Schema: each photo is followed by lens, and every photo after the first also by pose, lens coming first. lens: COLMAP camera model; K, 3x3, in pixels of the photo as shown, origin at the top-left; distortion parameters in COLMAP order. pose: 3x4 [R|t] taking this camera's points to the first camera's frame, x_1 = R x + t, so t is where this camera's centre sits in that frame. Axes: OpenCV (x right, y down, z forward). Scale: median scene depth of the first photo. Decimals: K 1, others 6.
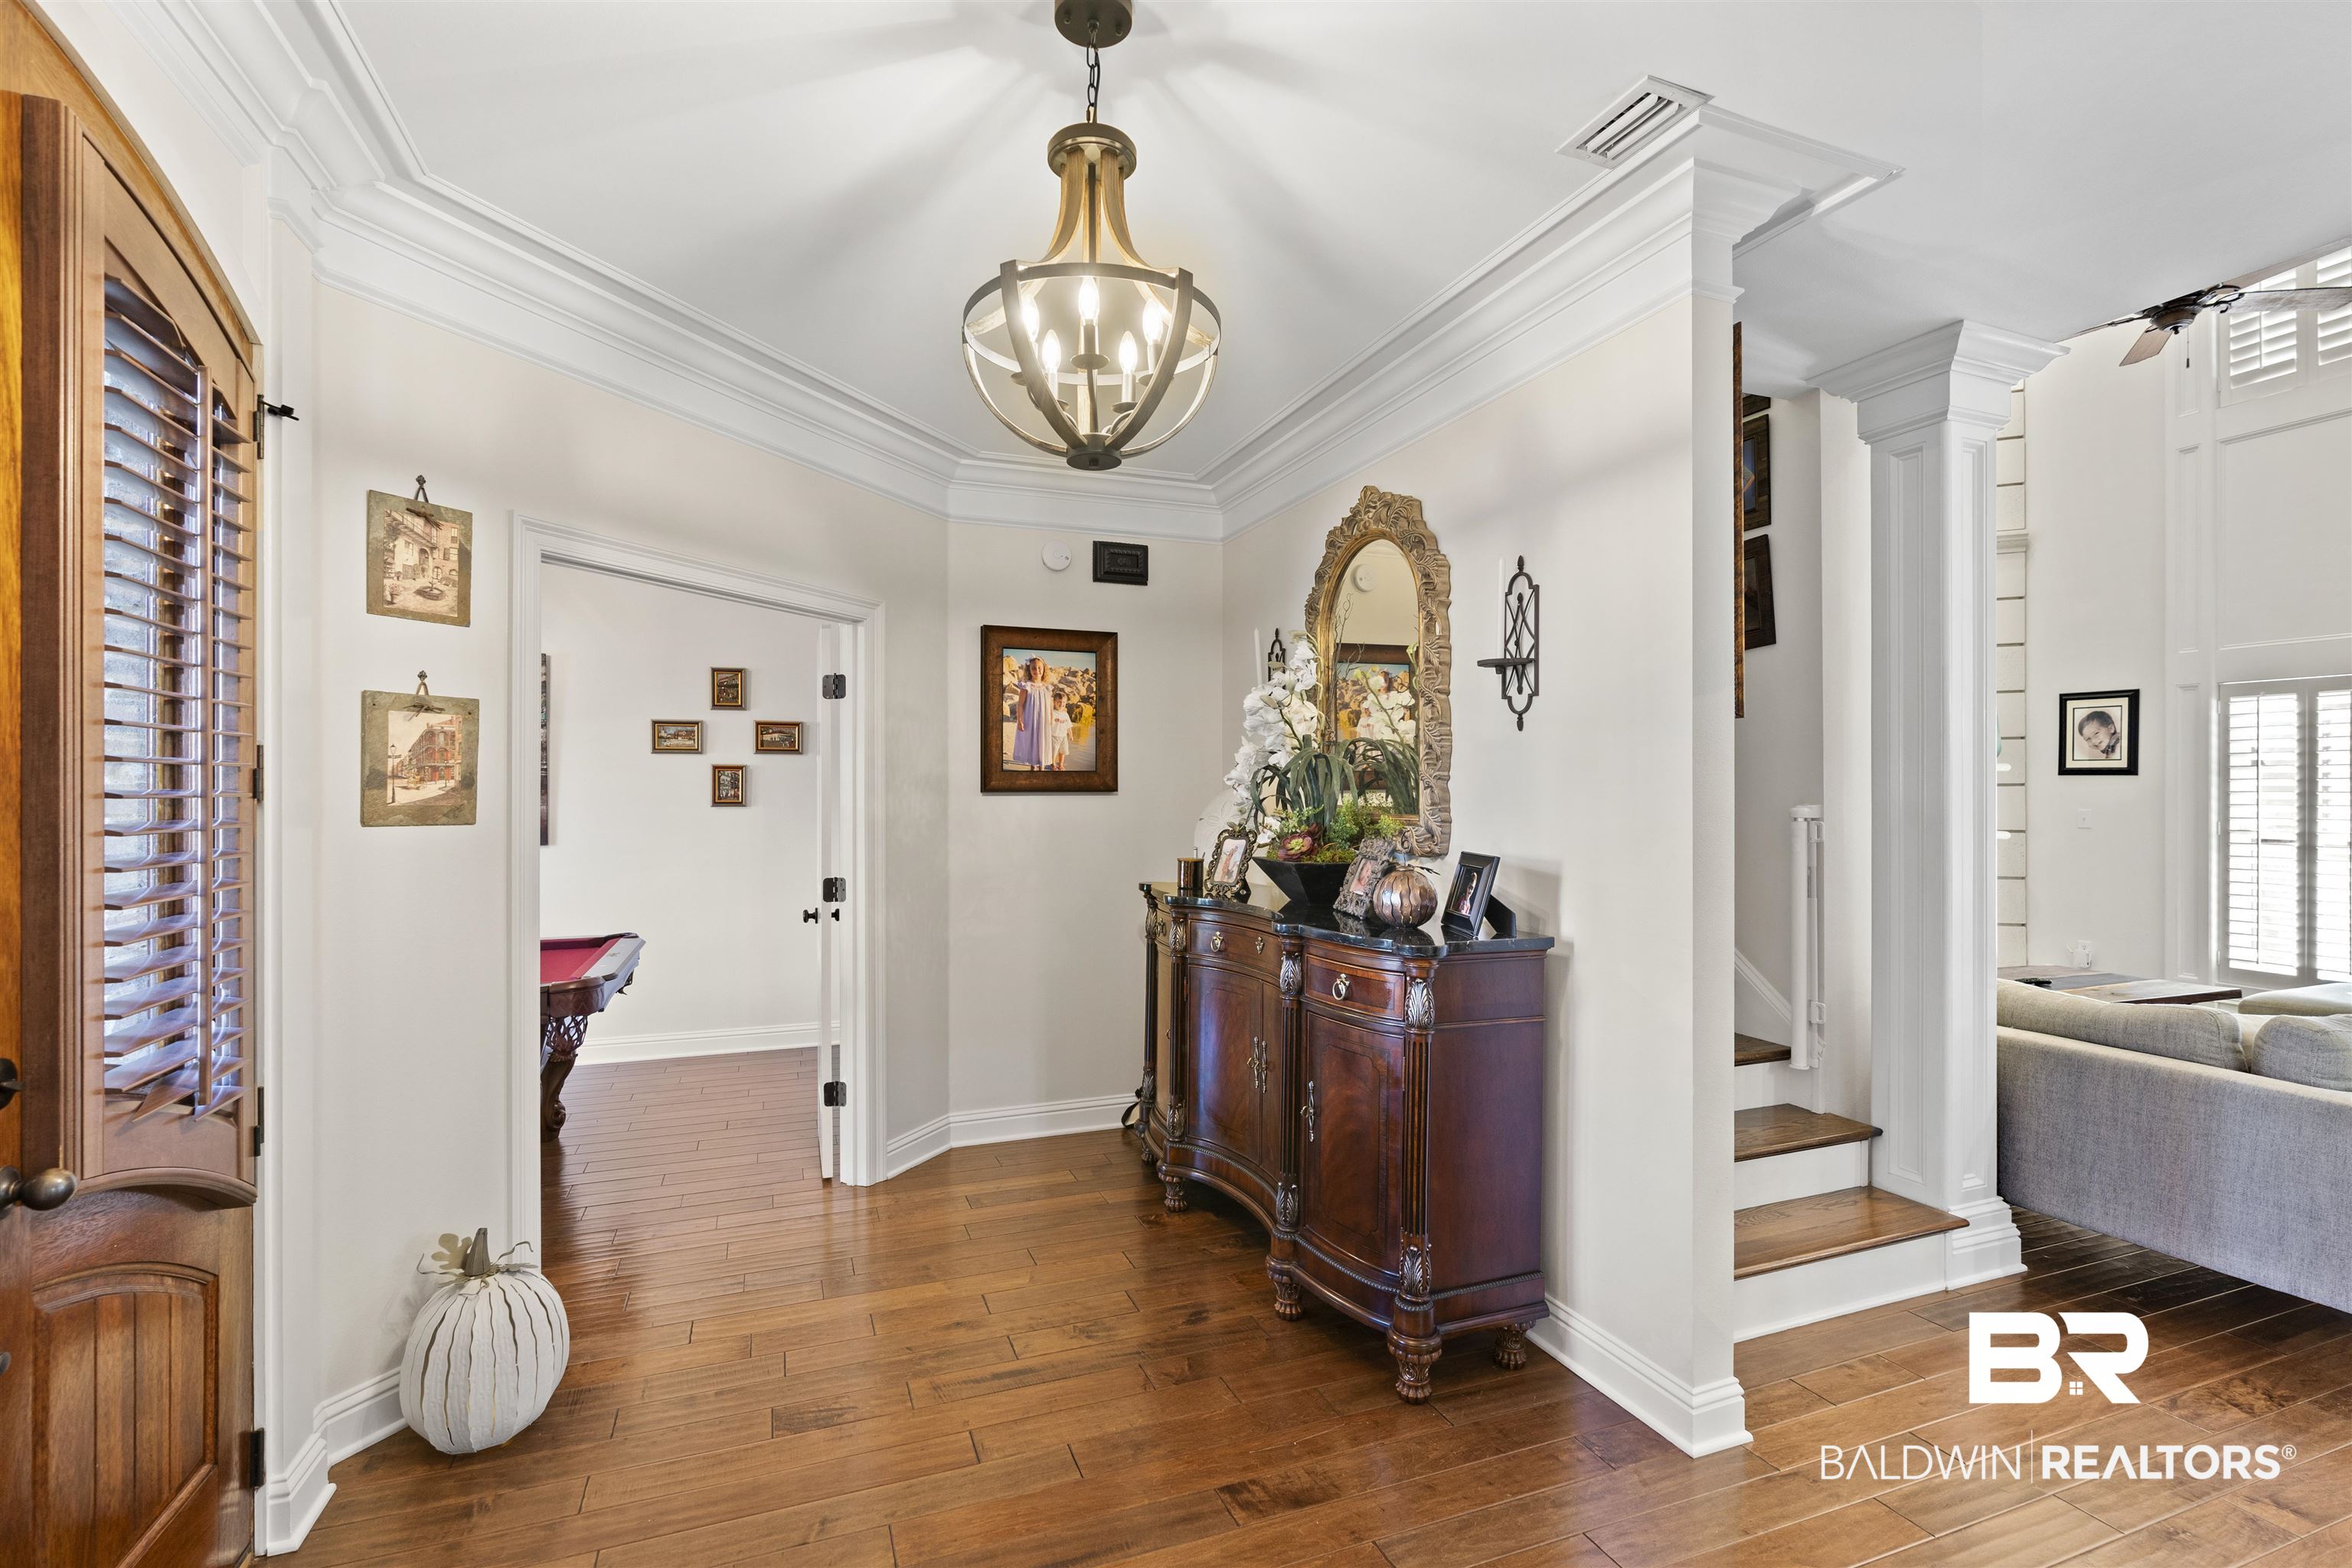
lens RADIAL K [[1060.4, 0, 1172.1], [0, 1060.4, 785.1], [0, 0, 1]] dist [-0.010732, 0.003228]
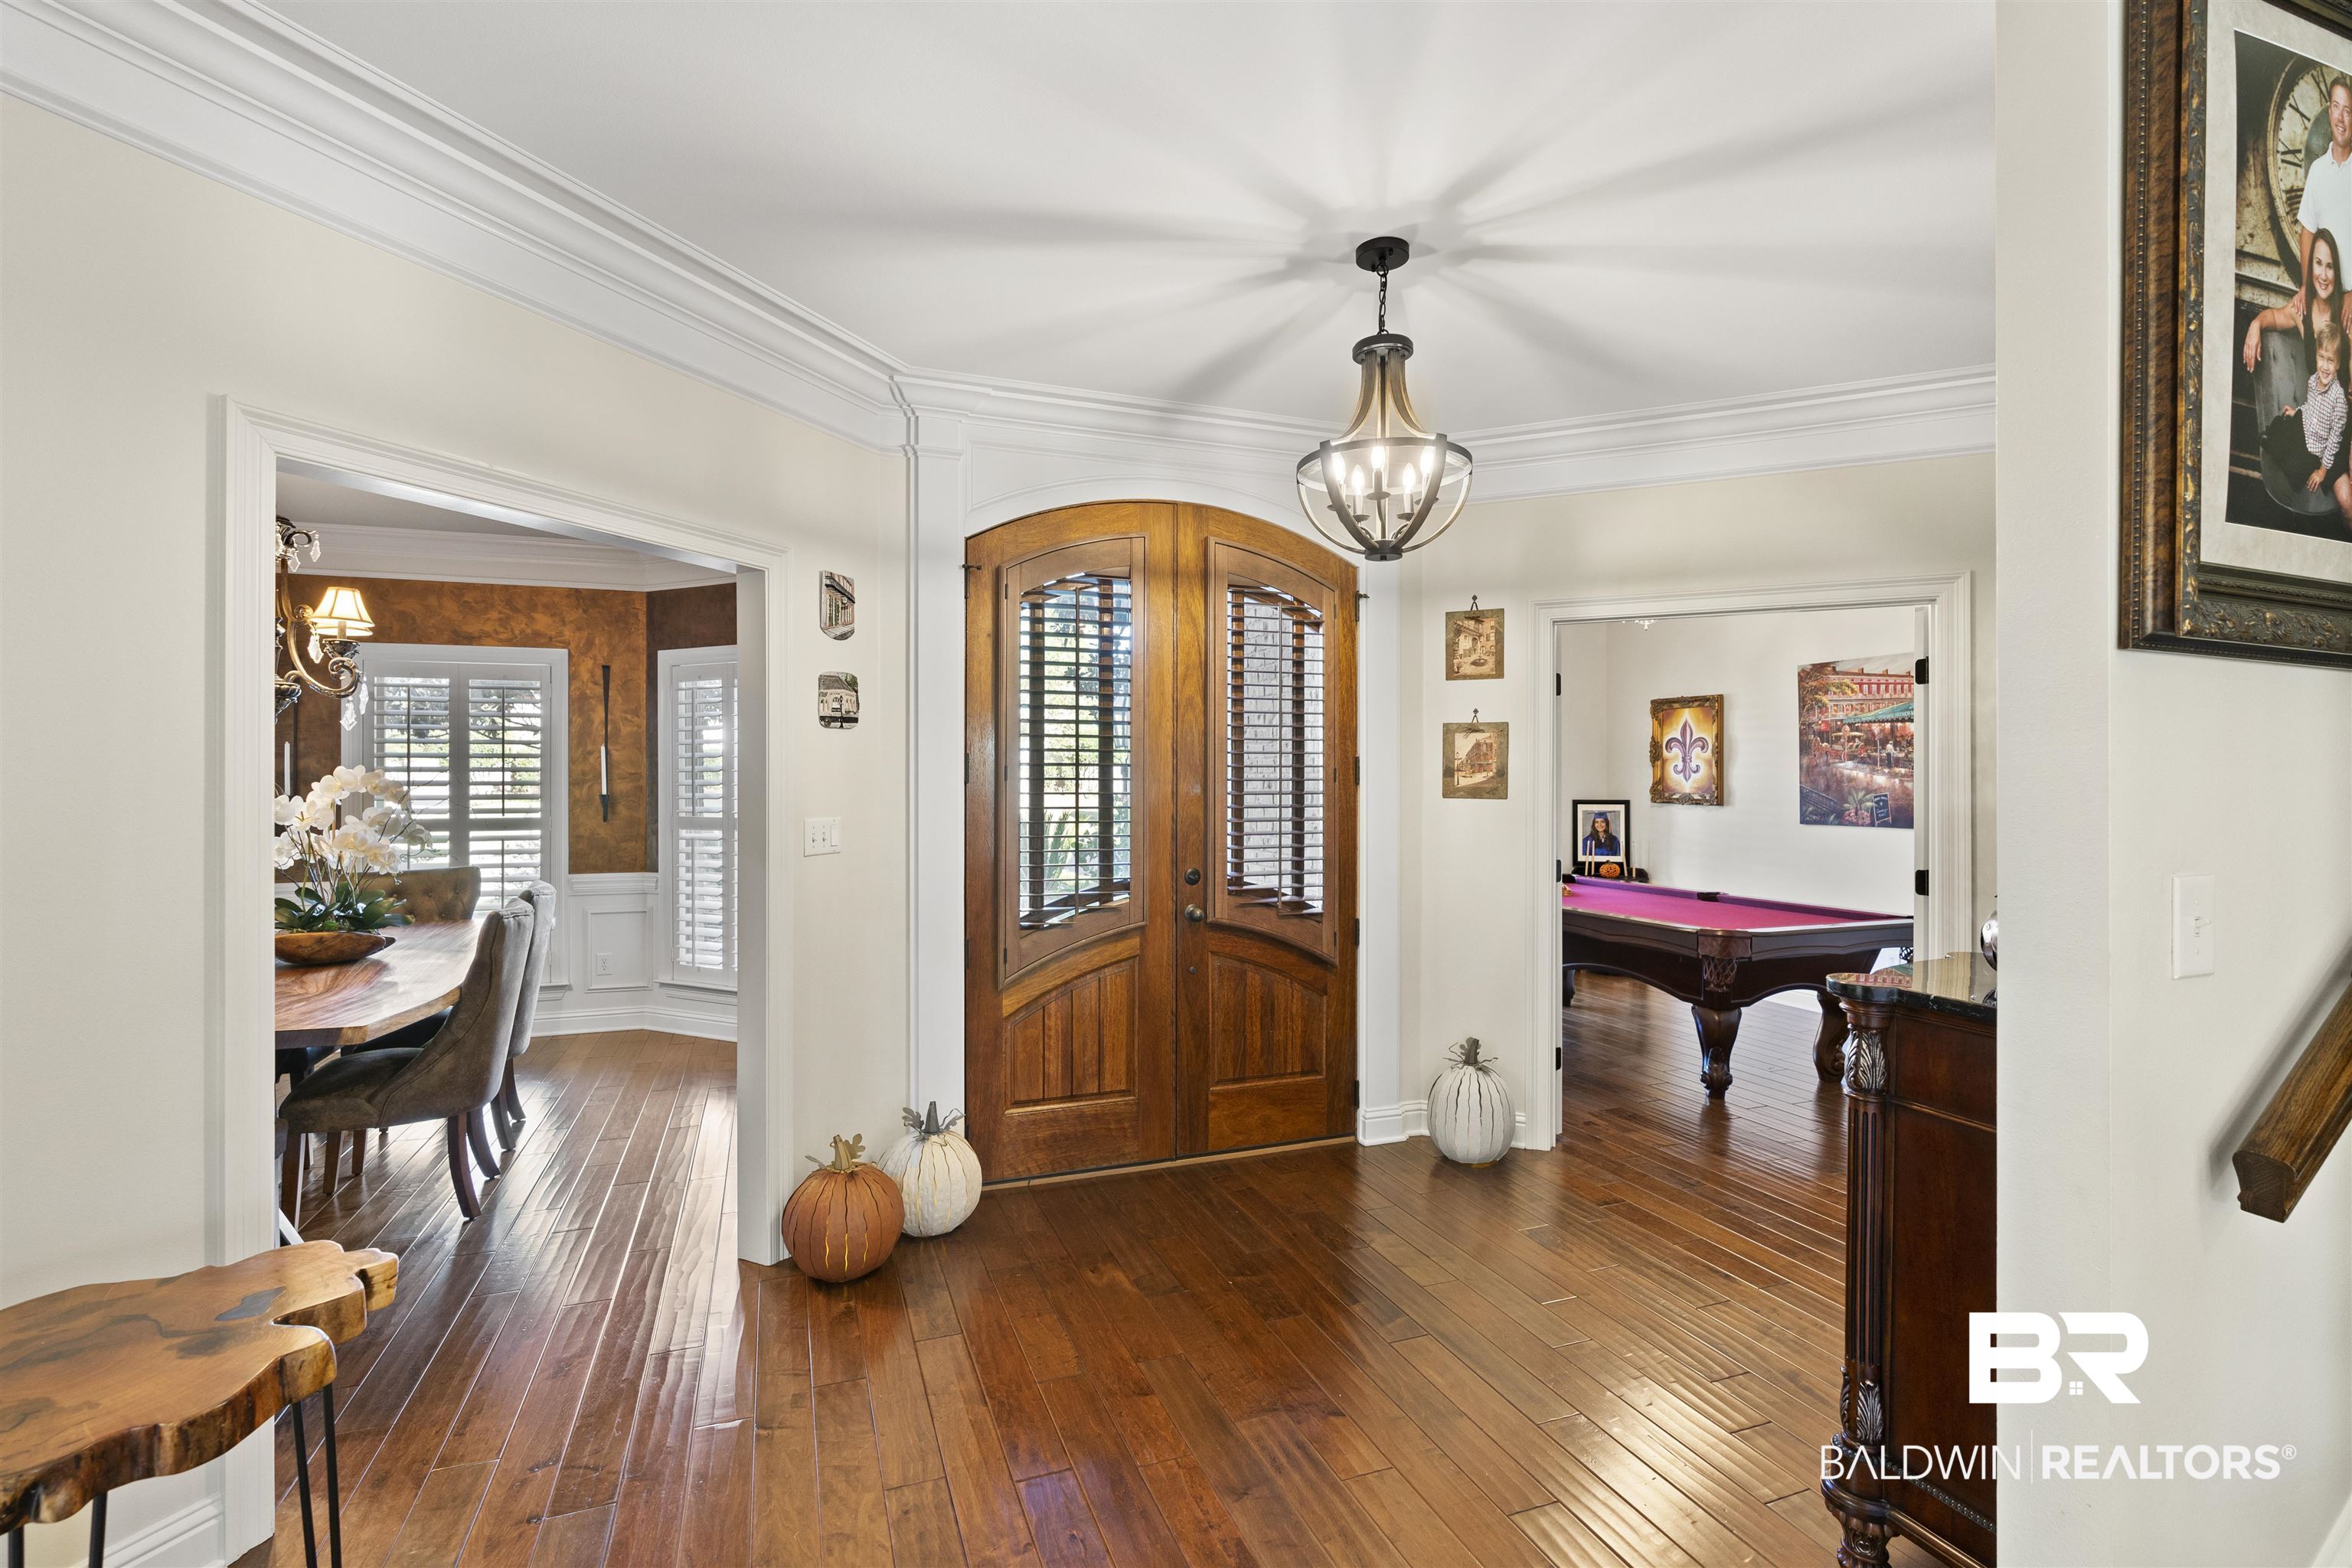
lens RADIAL K [[1060.4, 0, 1159.1], [0, 1060.4, 781.0], [0, 0, 1]] dist [-0.010732, 0.003228]
pose [[-0.019526, 0.002885, -0.999805, 1.027363], [0.000739, 0.999996, 0.002871, 0.004483], [0.999809, -0.000683, -0.019528, 0.519051]]
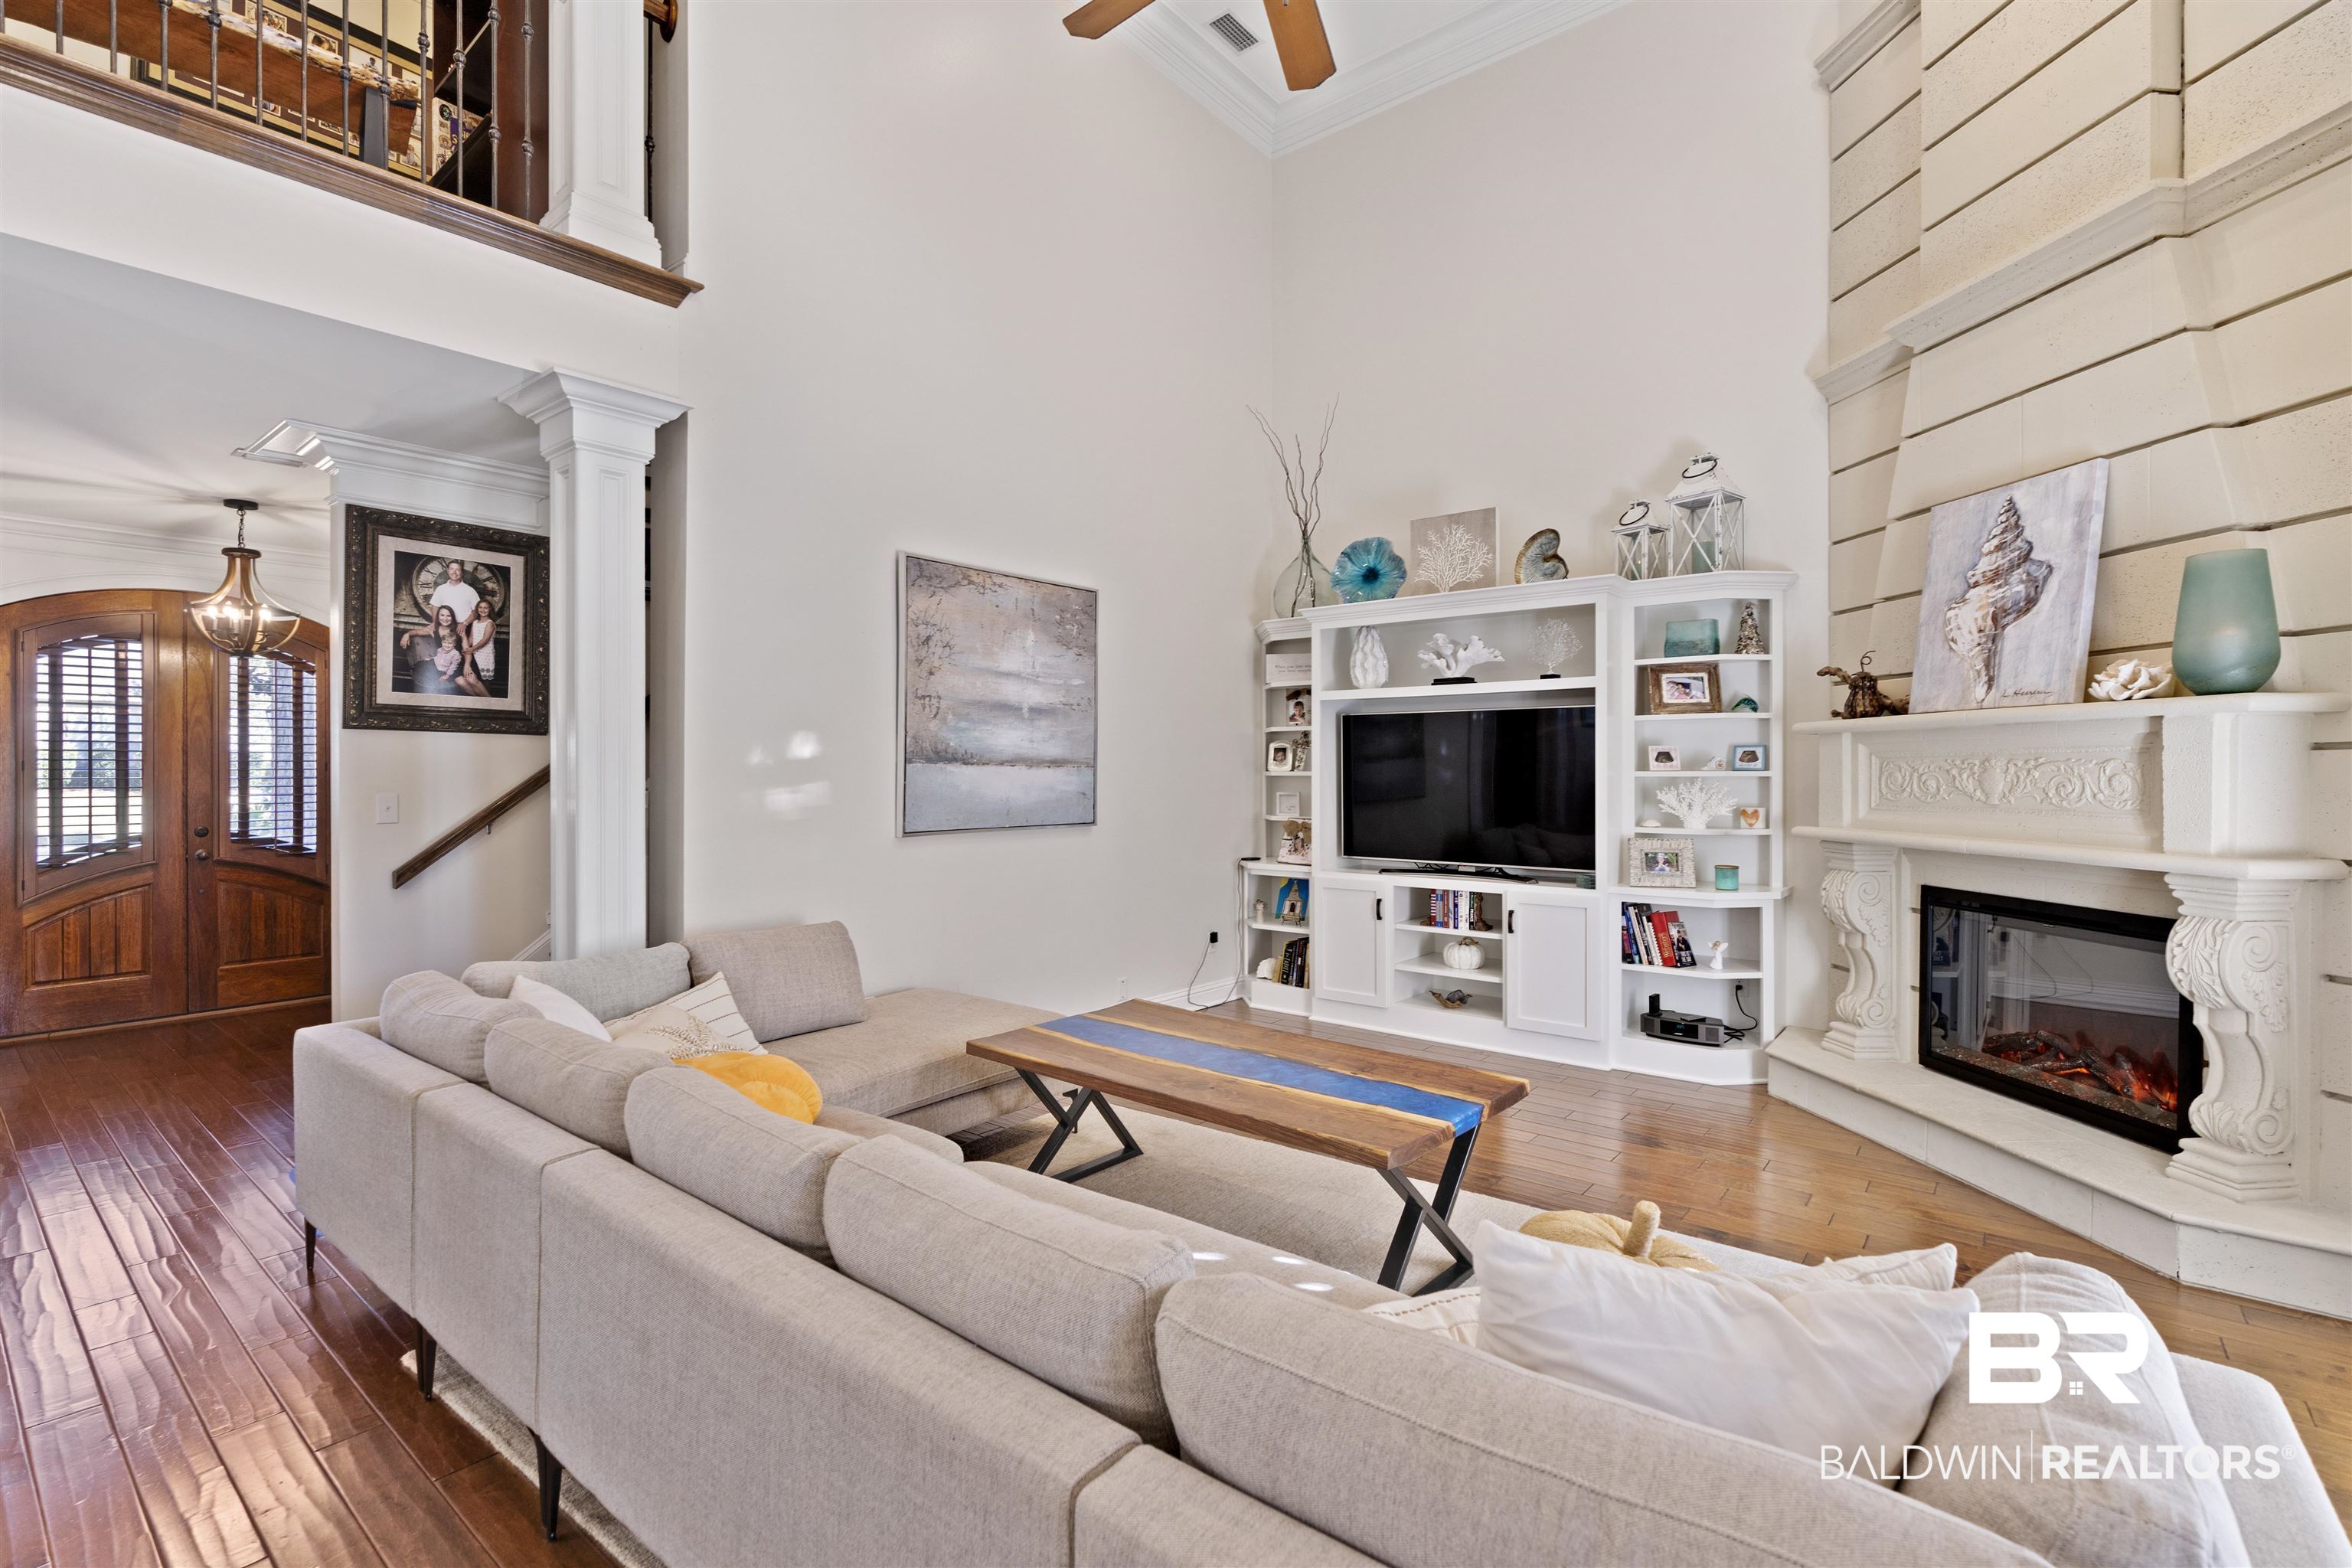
lens RADIAL K [[1060.4, 0, 1155.8], [0, 1060.4, 770.8], [0, 0, 1]] dist [-0.010732, 0.003228]
pose [[0.493366, -0.000483, -0.869821, 2.720918], [0.004823, 0.999986, 0.002180, 0.016105], [0.869808, -0.005271, 0.493362, 1.282890]]
